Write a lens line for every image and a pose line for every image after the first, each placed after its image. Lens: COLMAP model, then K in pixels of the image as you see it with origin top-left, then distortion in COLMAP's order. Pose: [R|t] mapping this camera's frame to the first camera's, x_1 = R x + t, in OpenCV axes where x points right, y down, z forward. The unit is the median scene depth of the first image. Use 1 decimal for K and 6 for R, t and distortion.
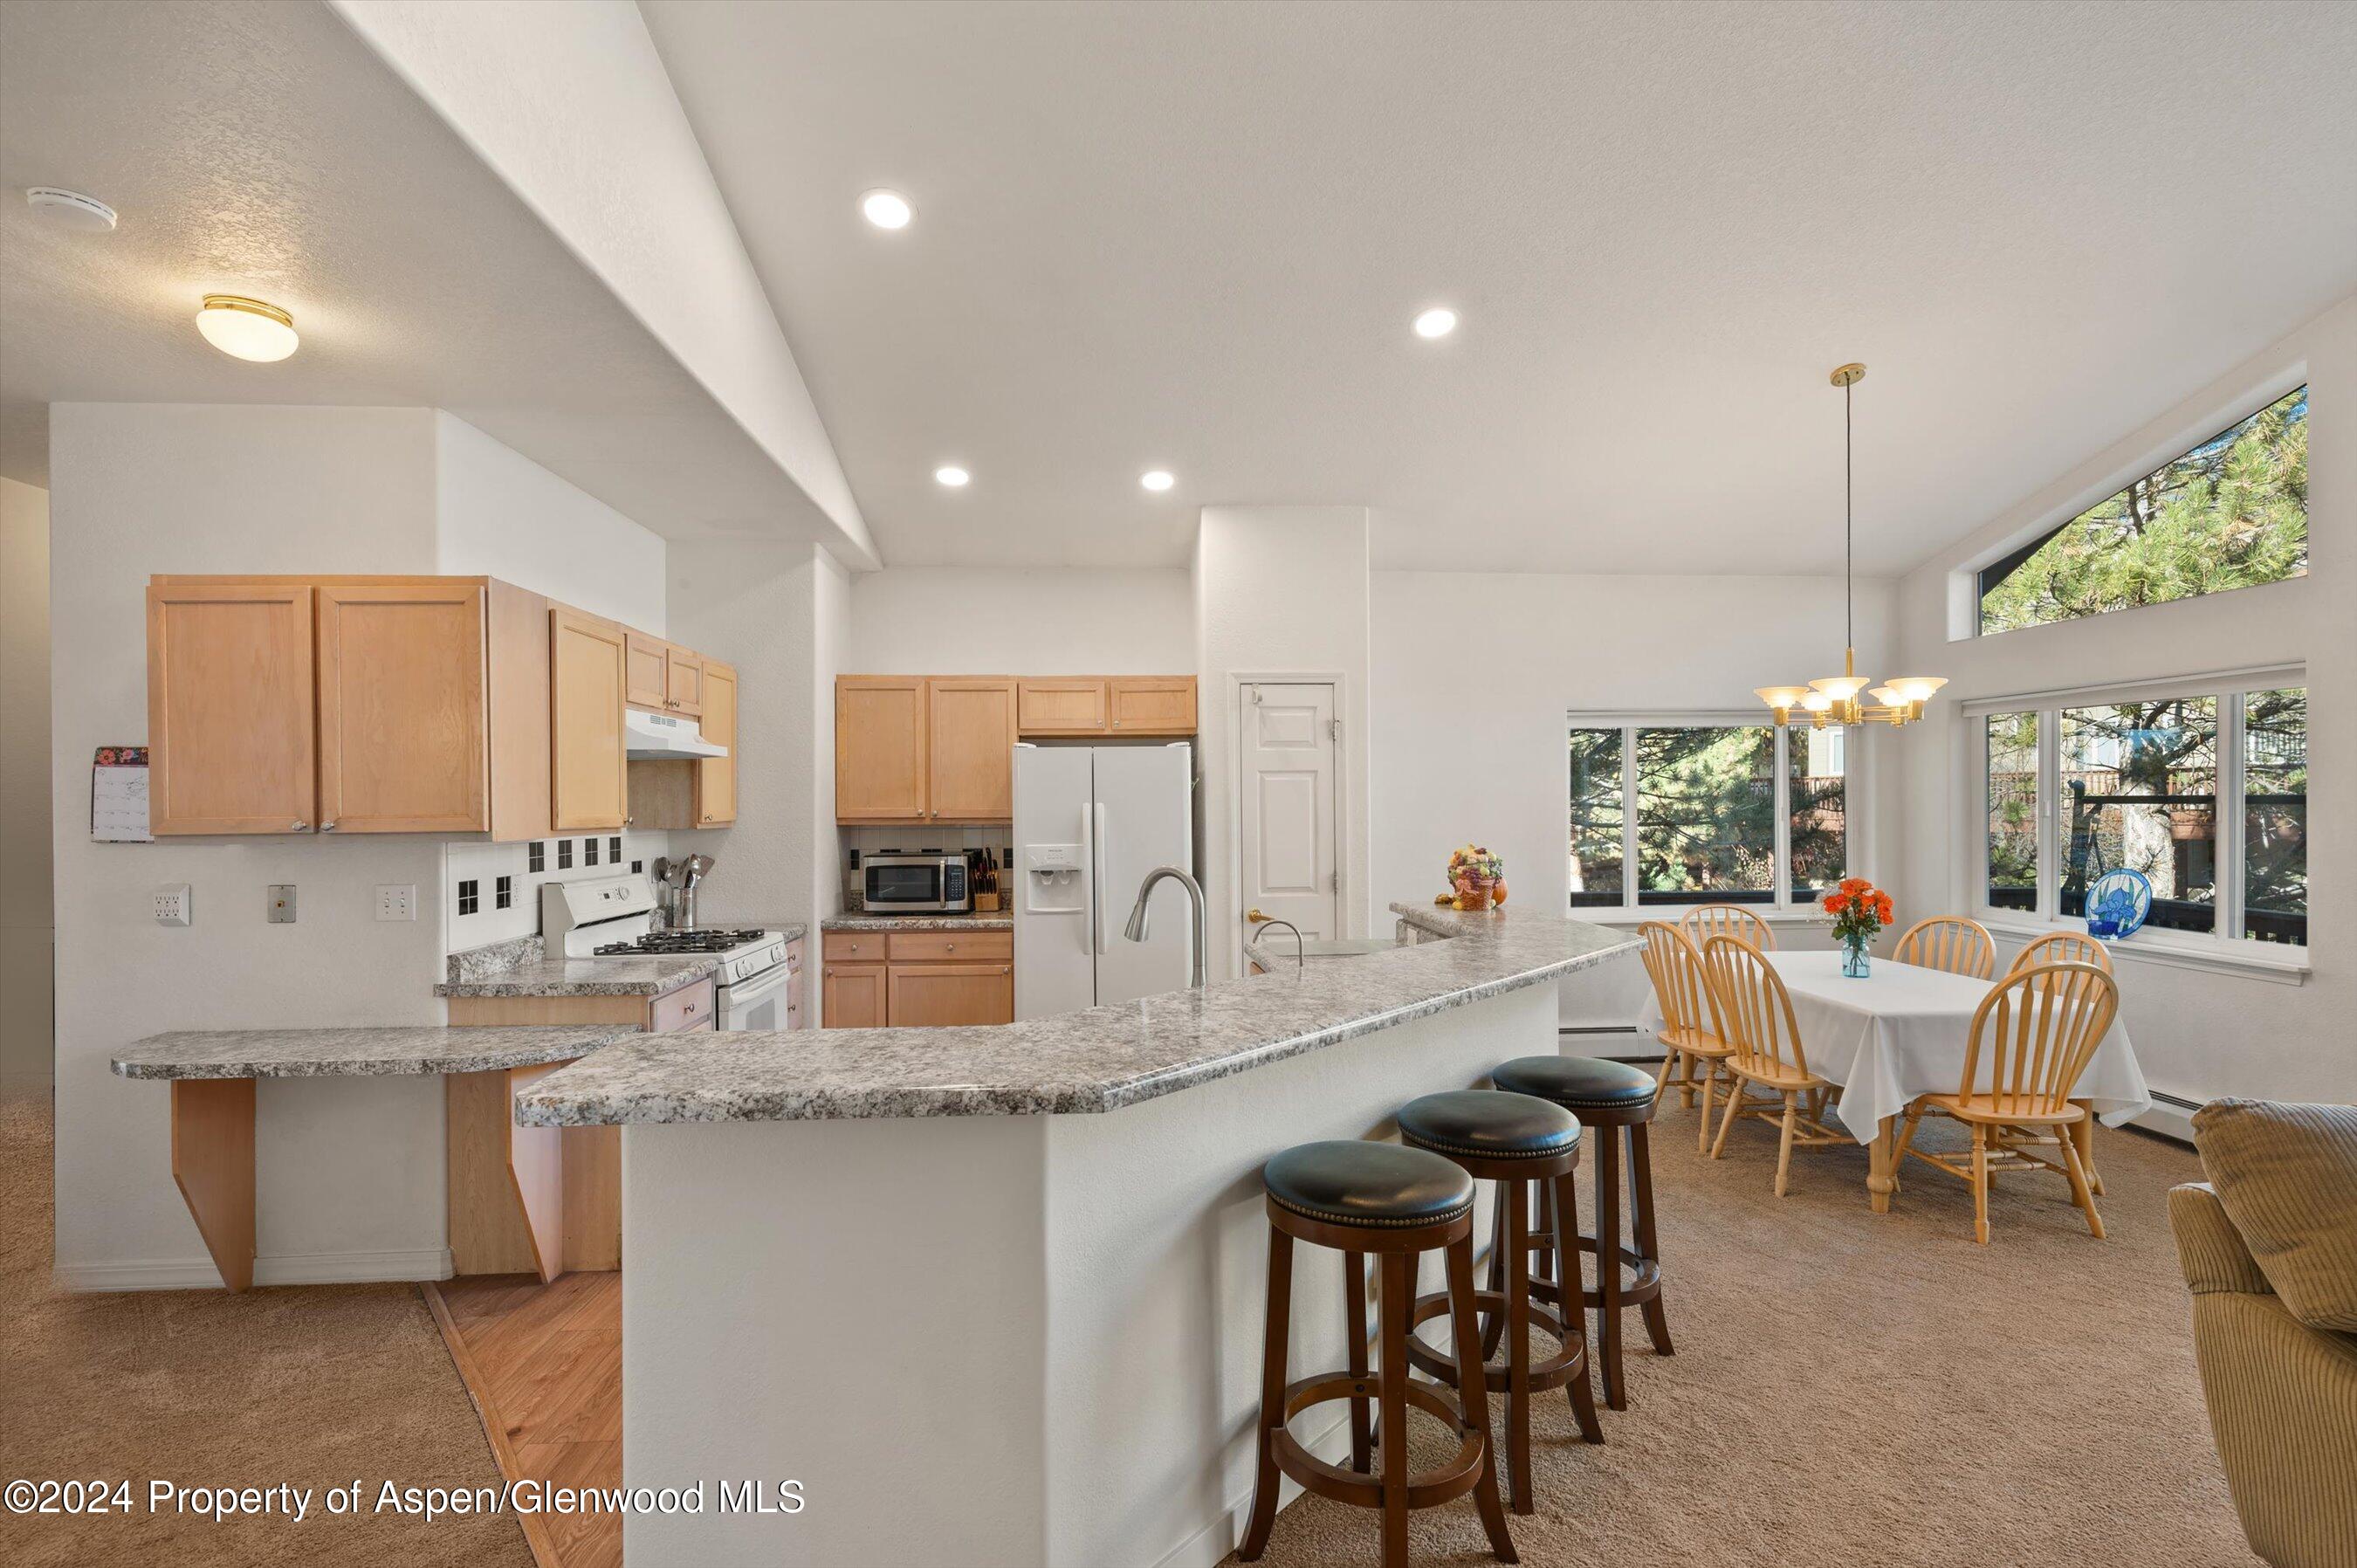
lens RADIAL K [[1139.0, 0, 1170.5], [0, 1139.0, 799.4], [0, 0, 1]] dist [0.000437, 0.000489]
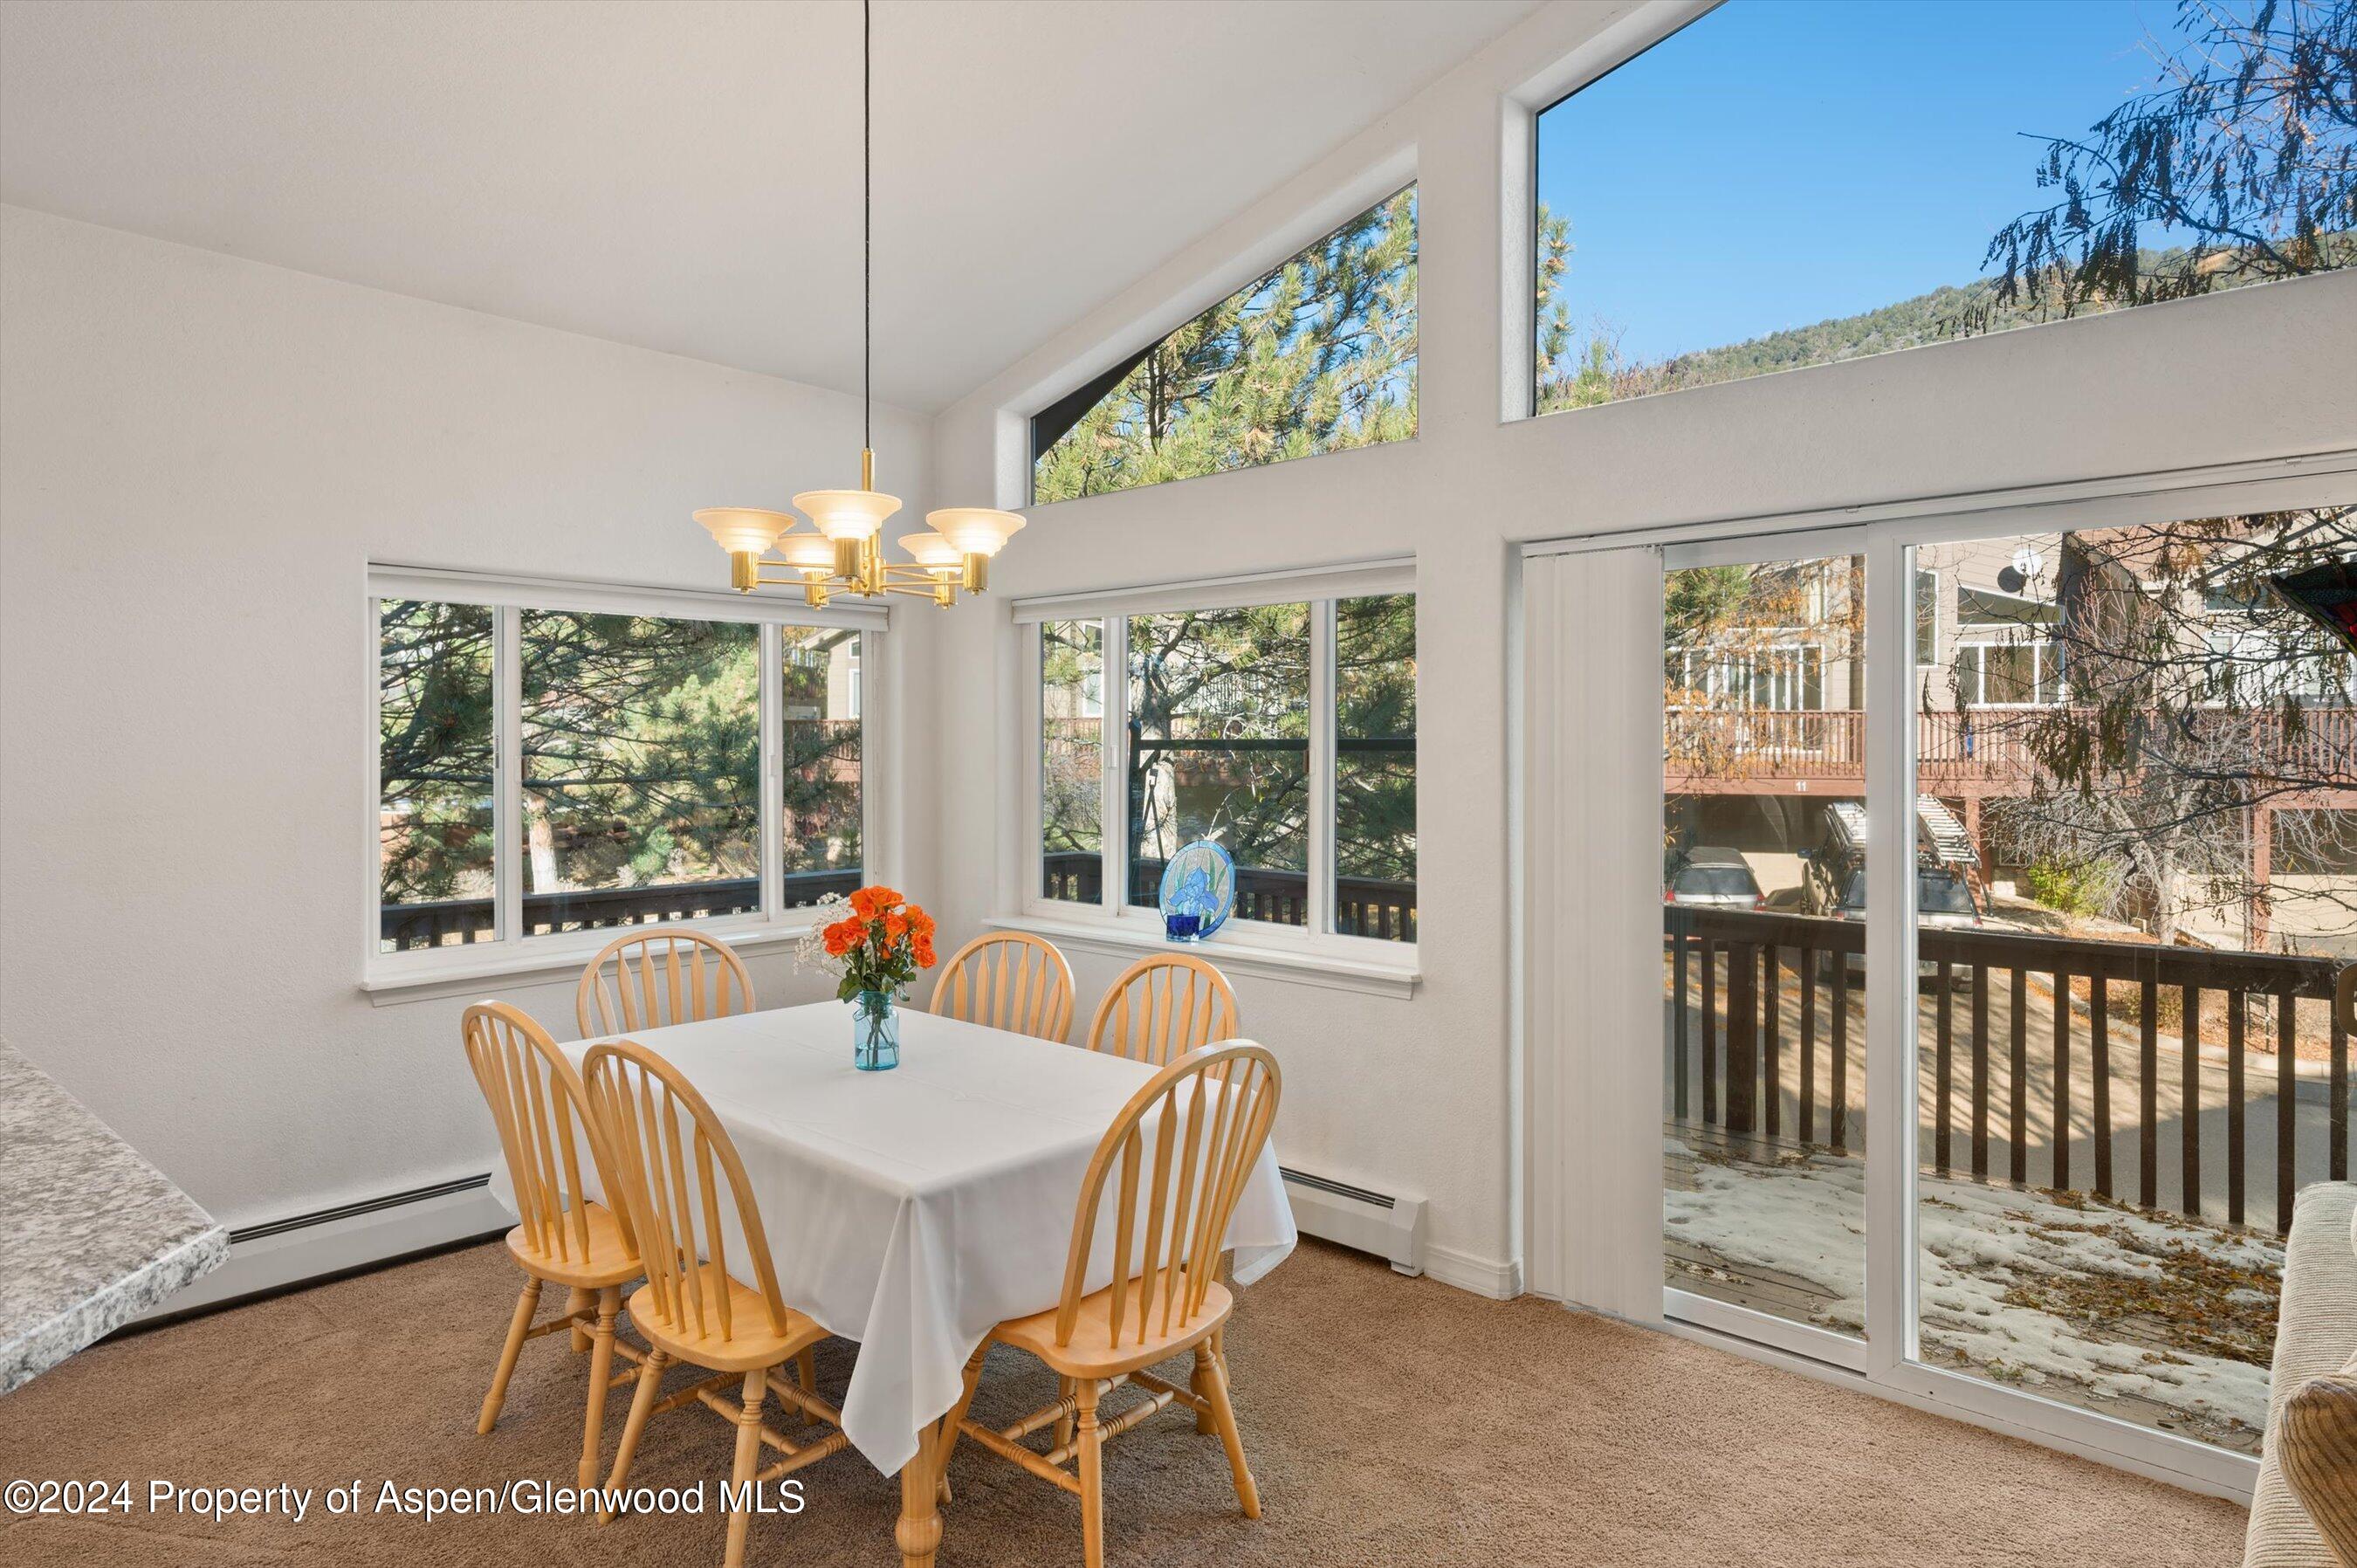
lens RADIAL K [[1367.1, 0, 1174.1], [0, 1367.1, 747.7], [0, 0, 1]] dist [-0.000860, 0.000104]
pose [[0.726646, 0.002742, 0.687007, 0.234452], [-0.003902, 0.999992, 0.000136, 0.002486], [-0.687001, -0.002779, 0.726651, 0.392155]]
